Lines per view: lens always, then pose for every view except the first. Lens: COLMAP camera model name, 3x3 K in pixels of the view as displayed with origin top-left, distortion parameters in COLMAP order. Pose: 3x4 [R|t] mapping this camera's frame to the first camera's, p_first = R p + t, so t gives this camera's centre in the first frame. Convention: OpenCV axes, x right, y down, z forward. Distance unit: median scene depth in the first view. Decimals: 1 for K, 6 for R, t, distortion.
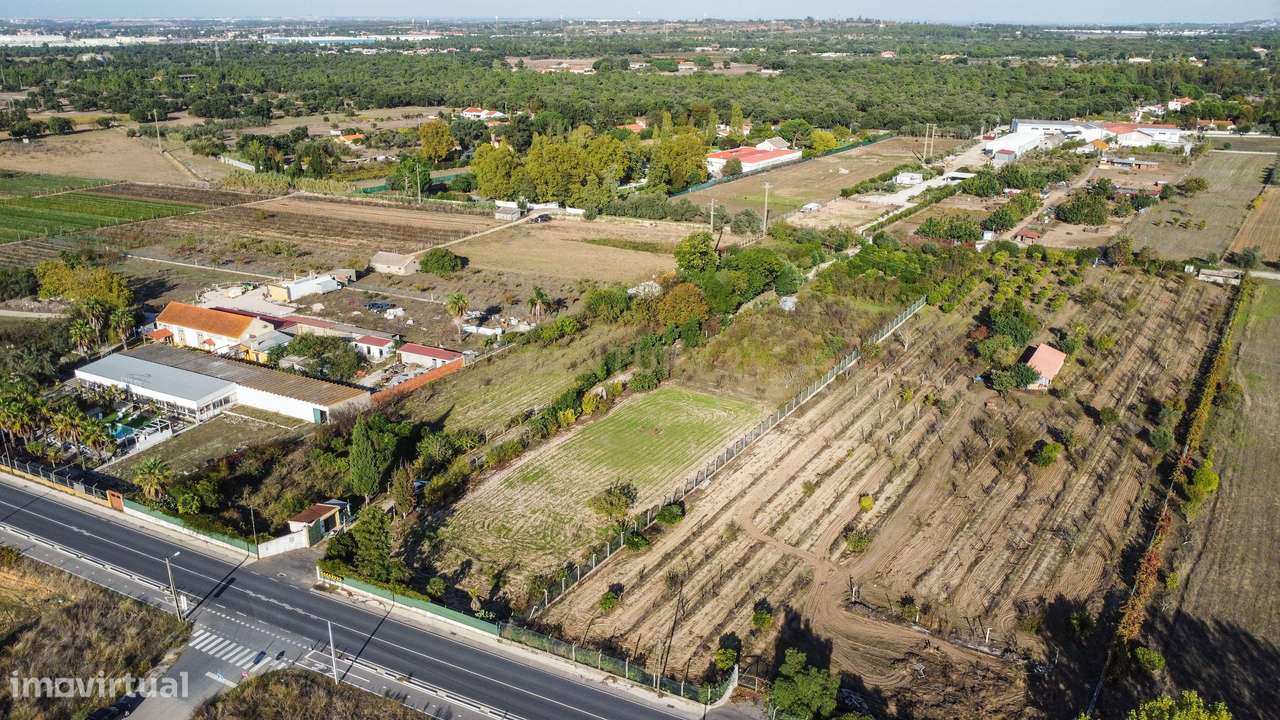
lens RADIAL K [[950.0, 0, 638.4], [0, 950.0, 302.8], [0, 0, 1]] dist [-0.029575, -0.005954]
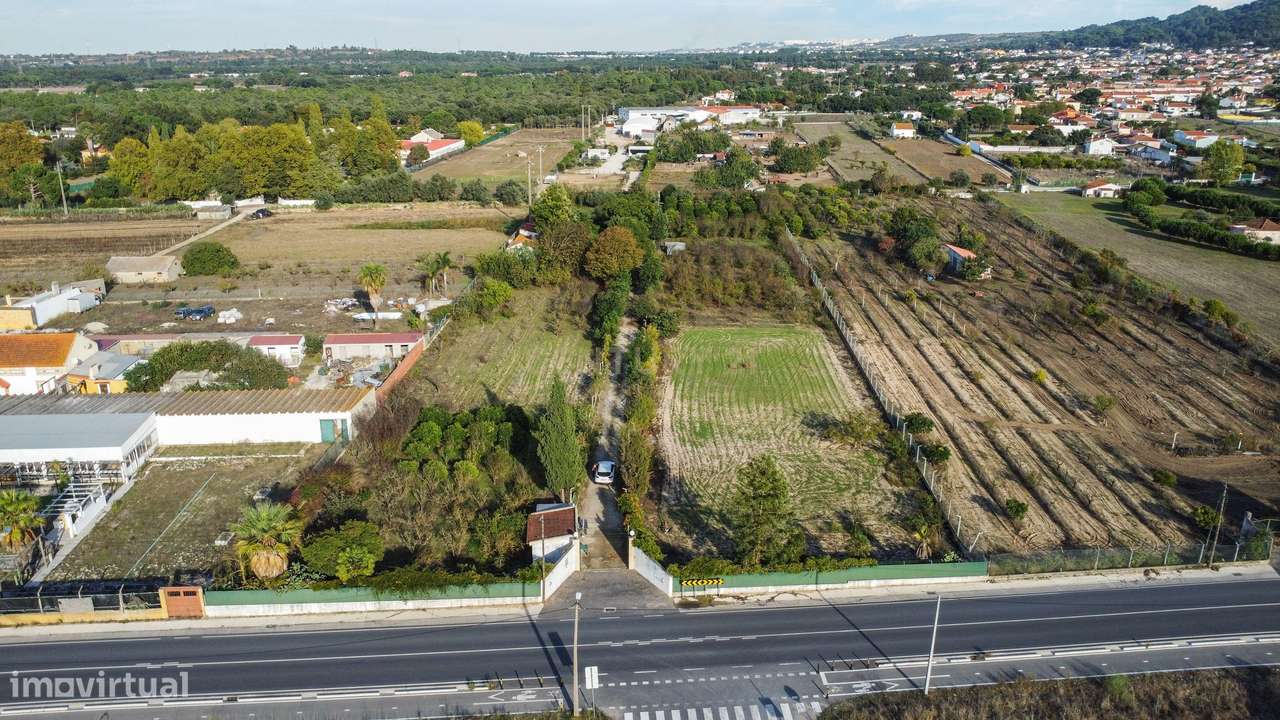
lens RADIAL K [[929.1, 0, 639.4], [0, 929.1, 357.3], [0, 0, 1]] dist [-0.028227, -0.005873]
pose [[0.858099, -0.161149, 0.487542, -0.457412], [0.148830, 0.986776, 0.064213, 0.058554], [-0.491443, 0.017459, 0.870735, 0.313073]]
